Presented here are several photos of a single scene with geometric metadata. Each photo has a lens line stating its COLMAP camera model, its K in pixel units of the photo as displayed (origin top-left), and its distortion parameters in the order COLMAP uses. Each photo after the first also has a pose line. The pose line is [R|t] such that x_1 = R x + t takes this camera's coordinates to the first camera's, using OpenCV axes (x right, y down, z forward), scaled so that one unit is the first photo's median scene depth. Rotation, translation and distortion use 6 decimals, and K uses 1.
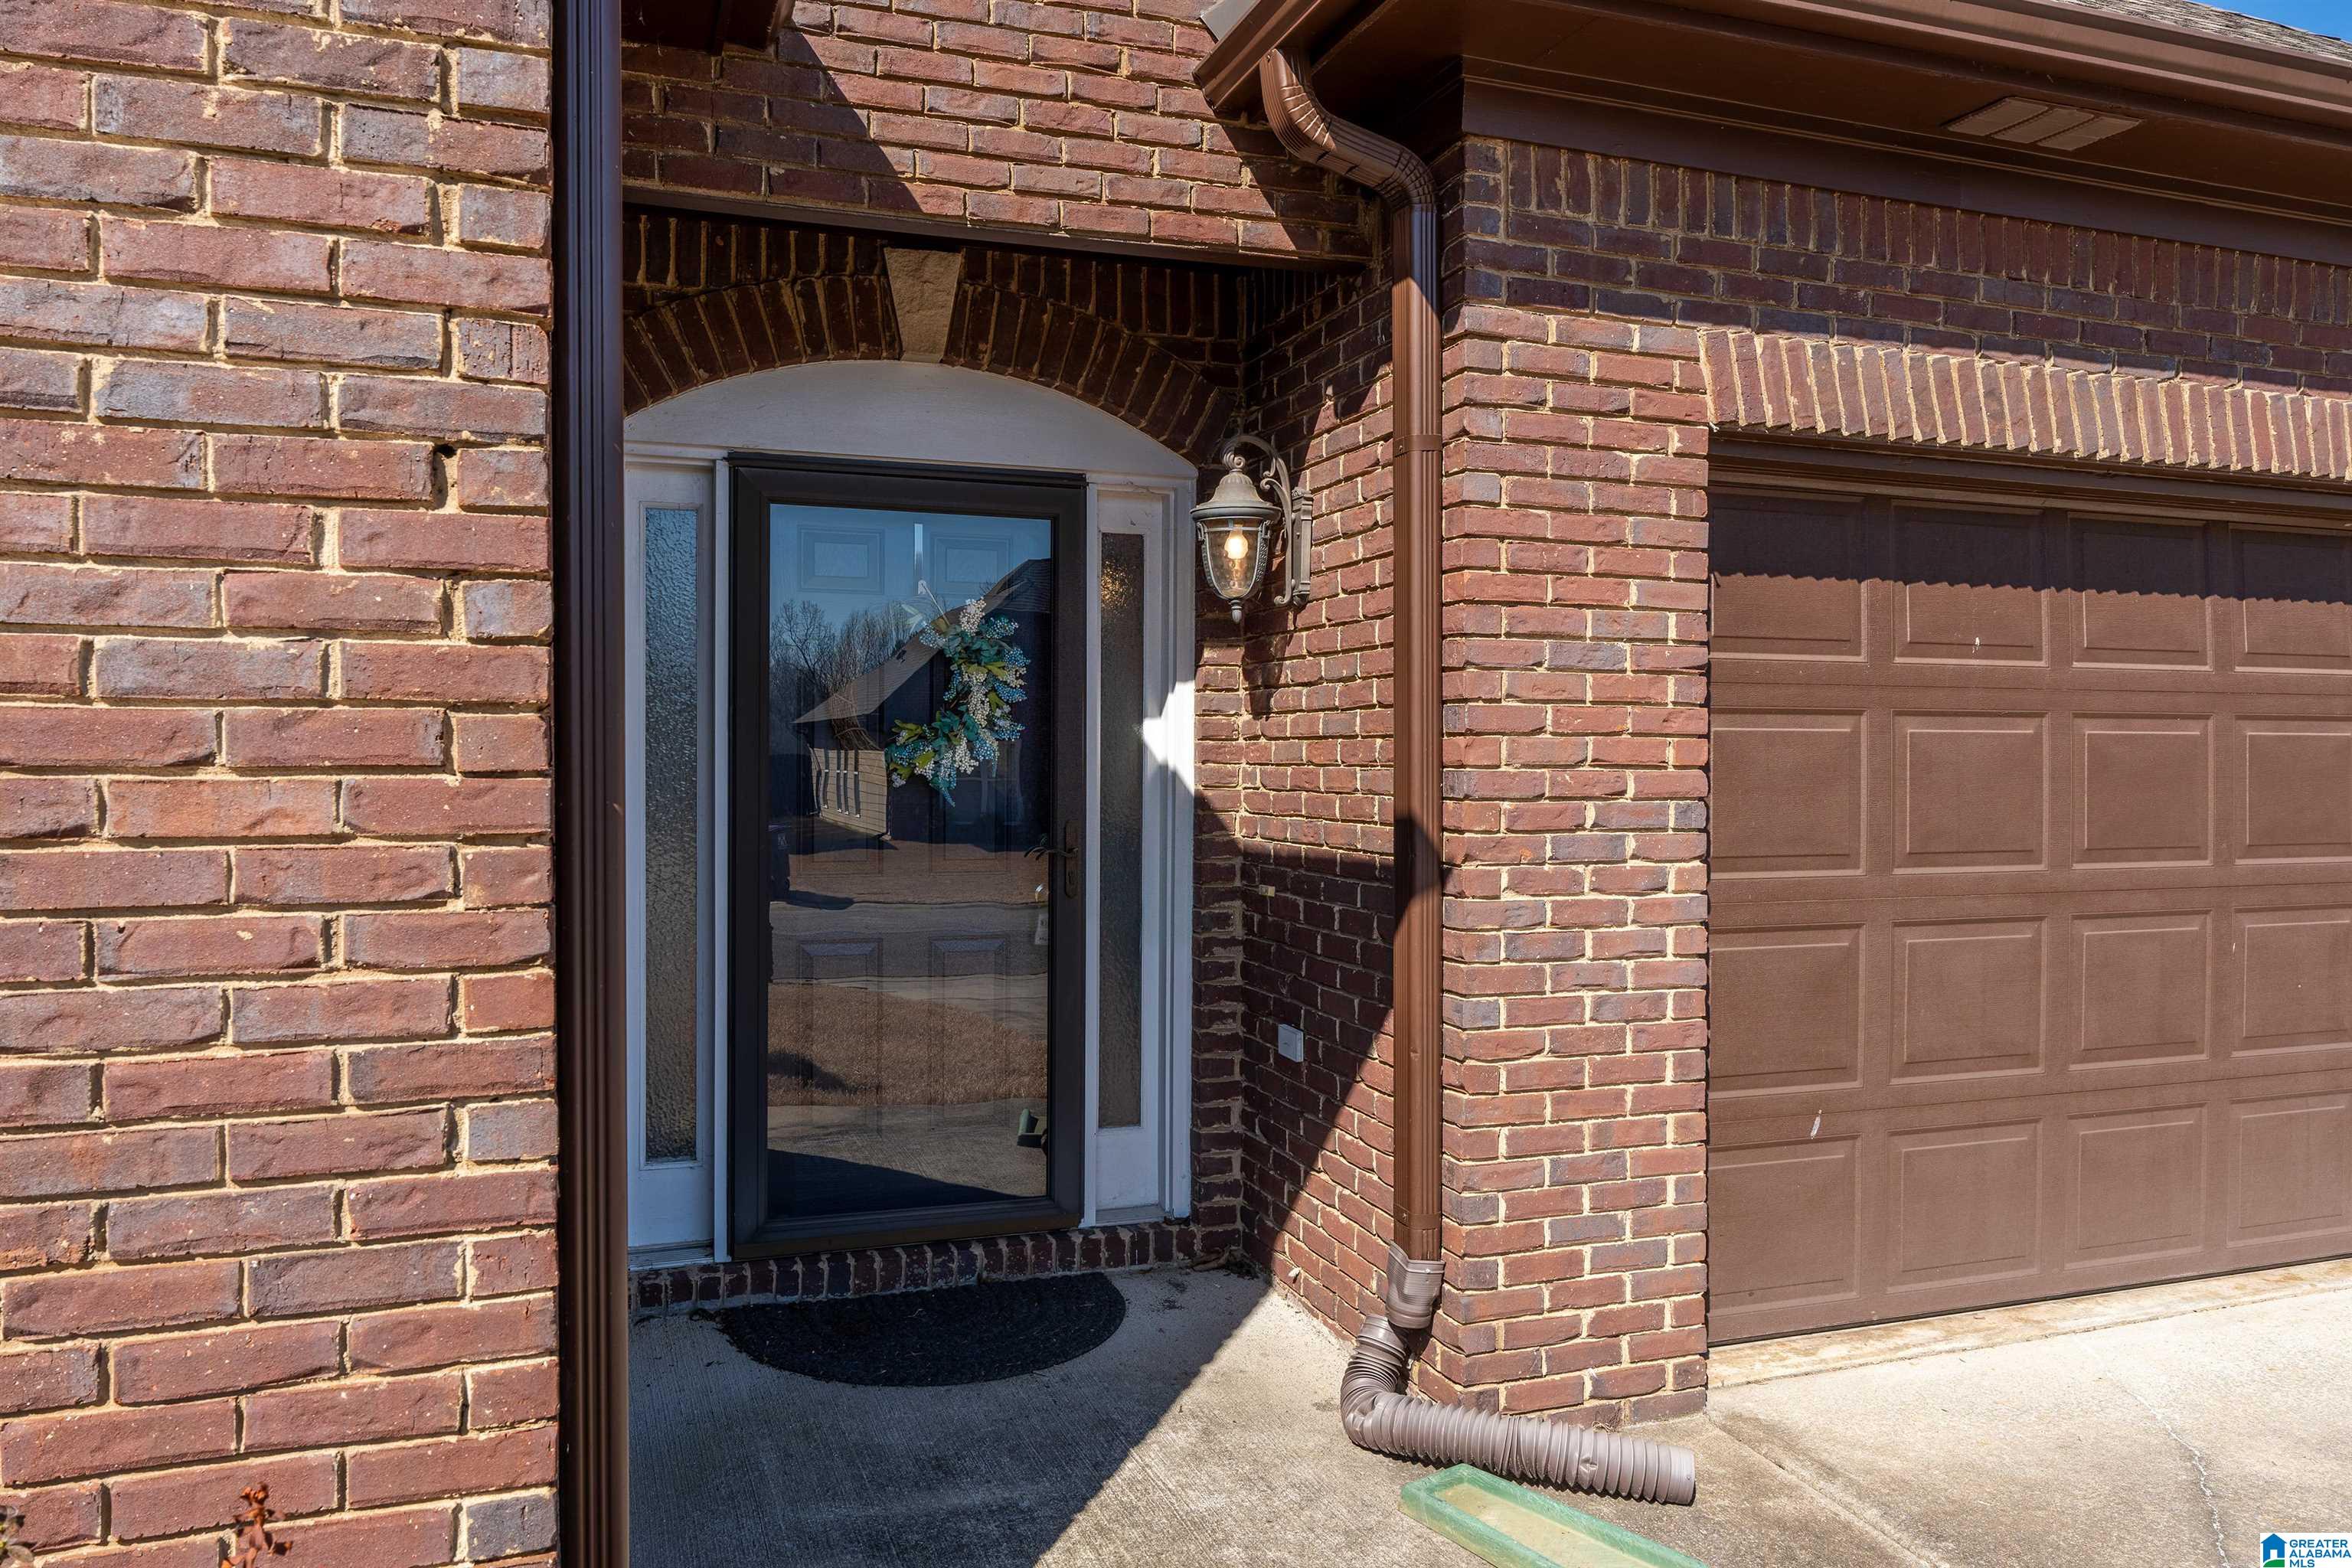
lens RADIAL K [[1651.5, 0, 1162.2], [0, 1651.5, 722.3], [0, 0, 1]] dist [-0.001569, -0.001790]
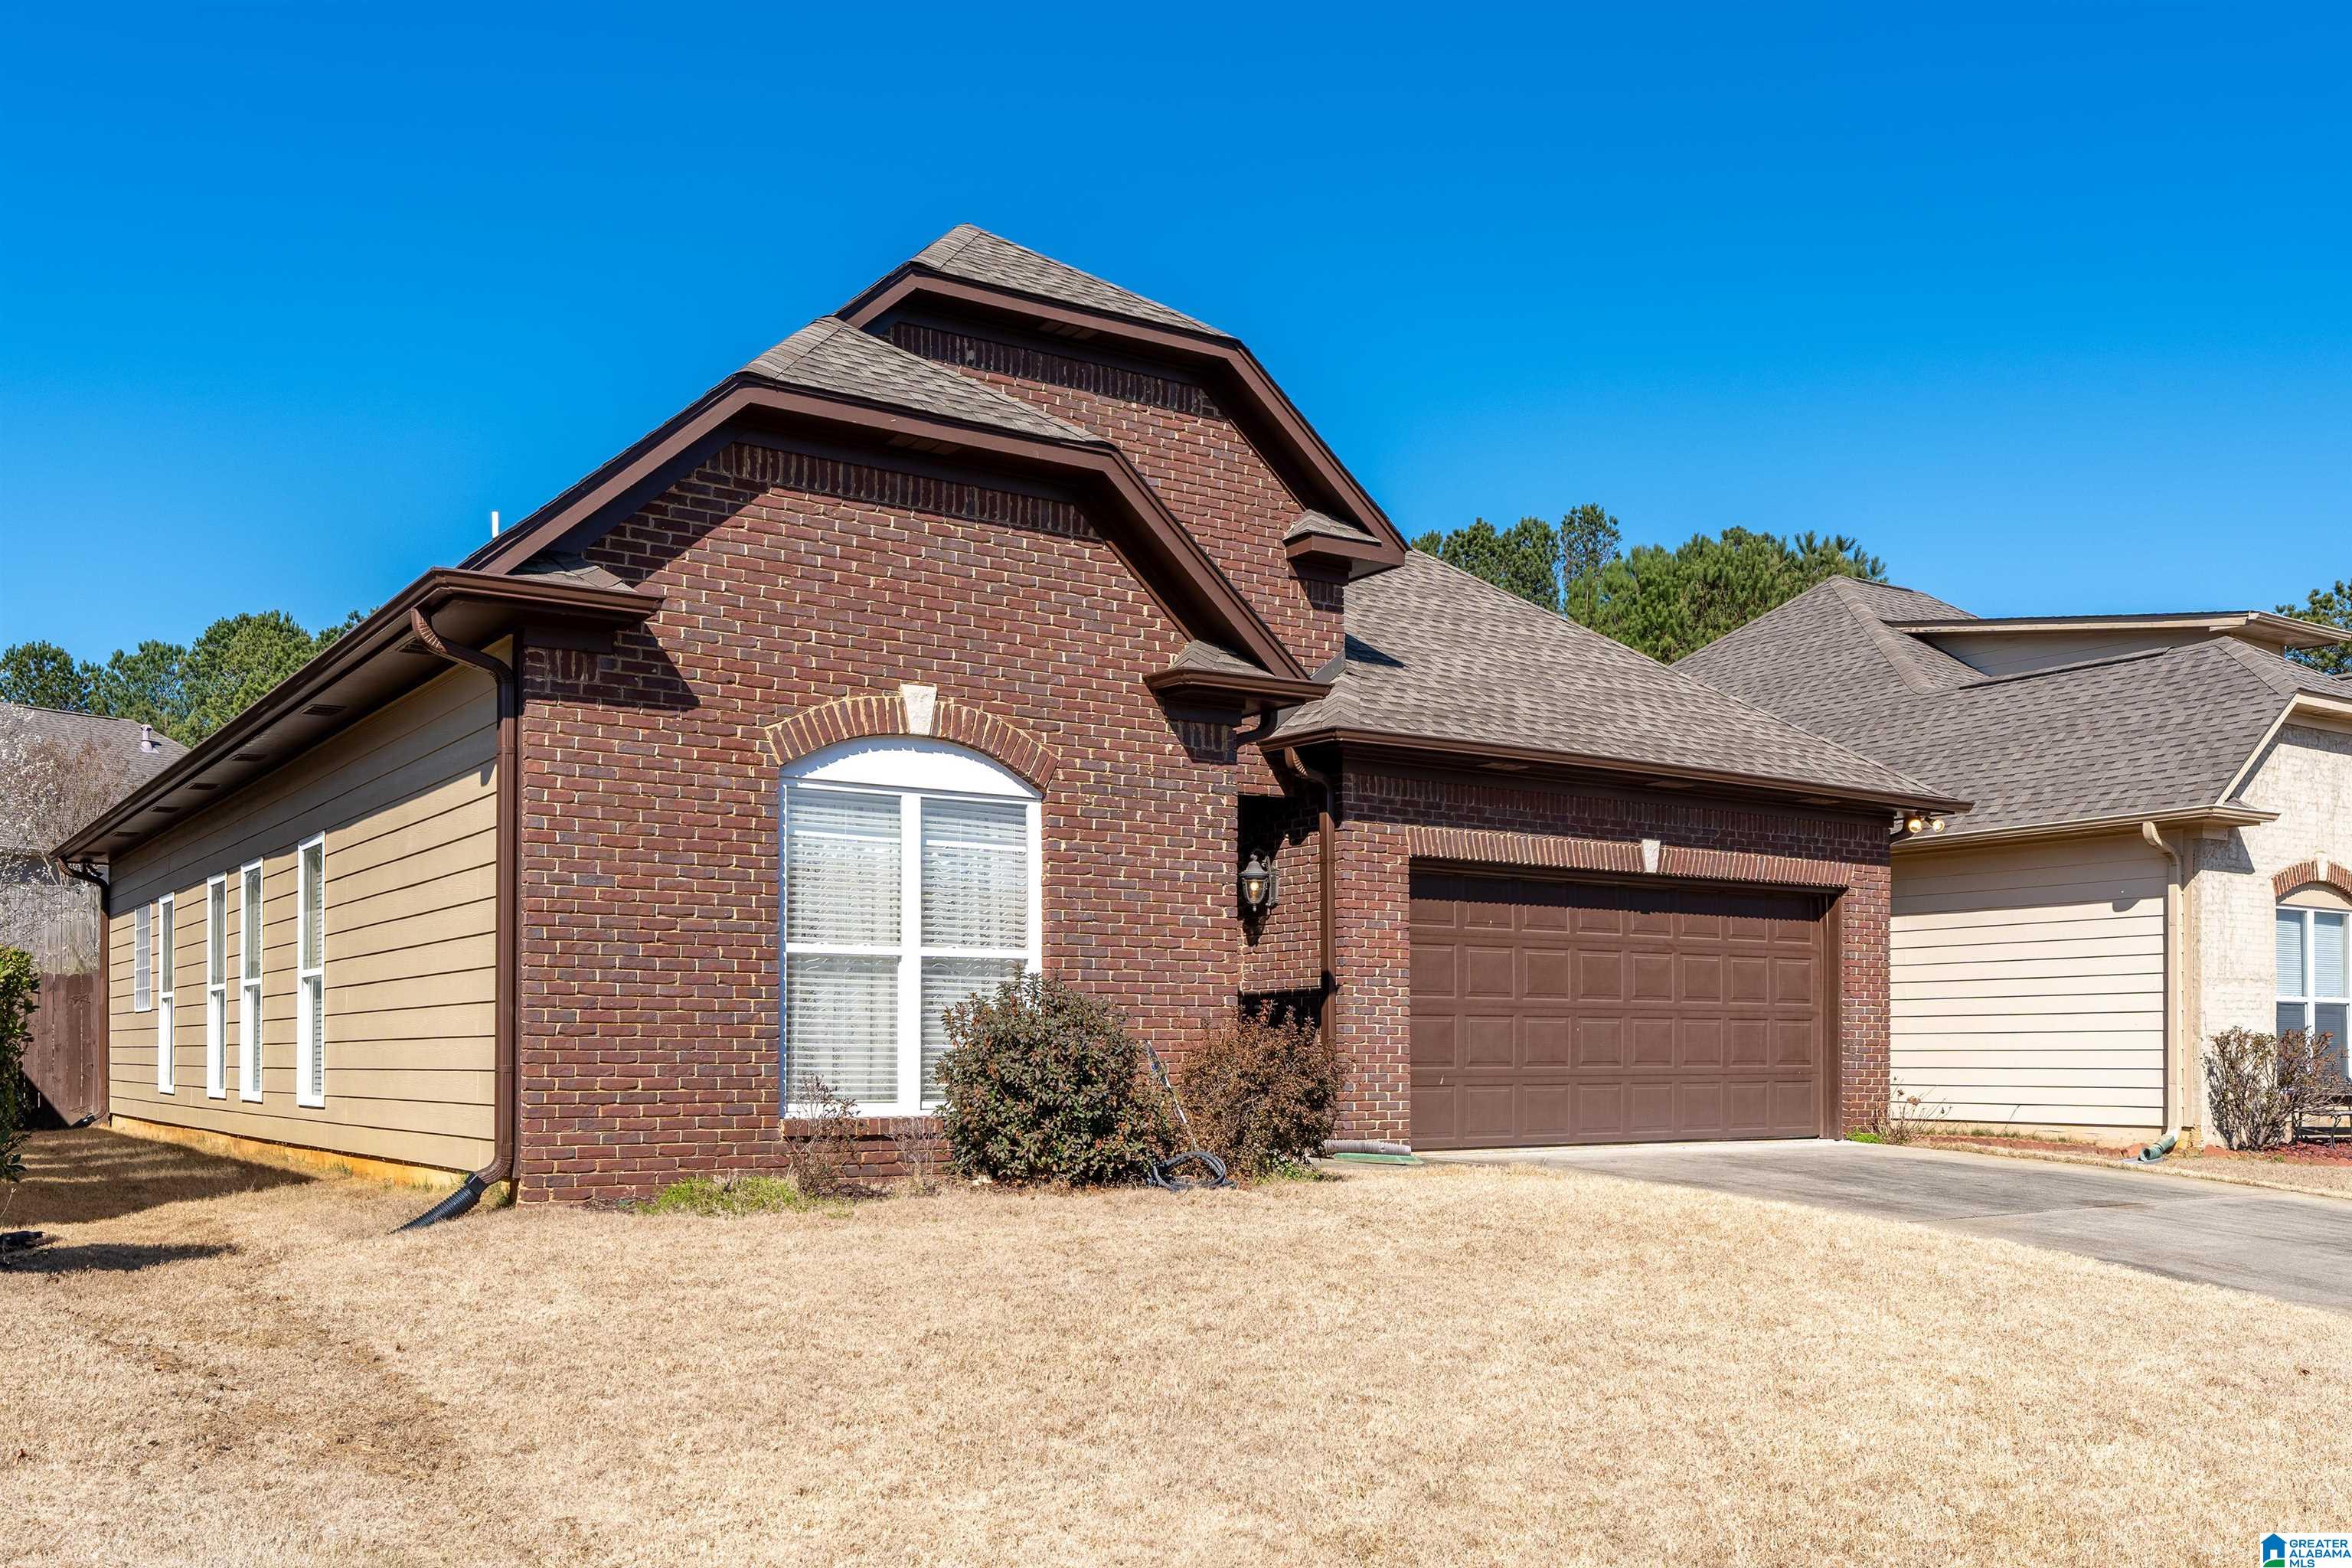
lens RADIAL K [[2008.4, 0, 1176.0], [0, 2008.4, 784.0], [0, 0, 1]] dist [0.002273, 0.001920]
pose [[0.969747, 0.031571, 0.242060, -0.983424], [-0.003884, 0.993472, -0.114013, 0.124252], [-0.244080, 0.109624, 0.963539, -2.484249]]
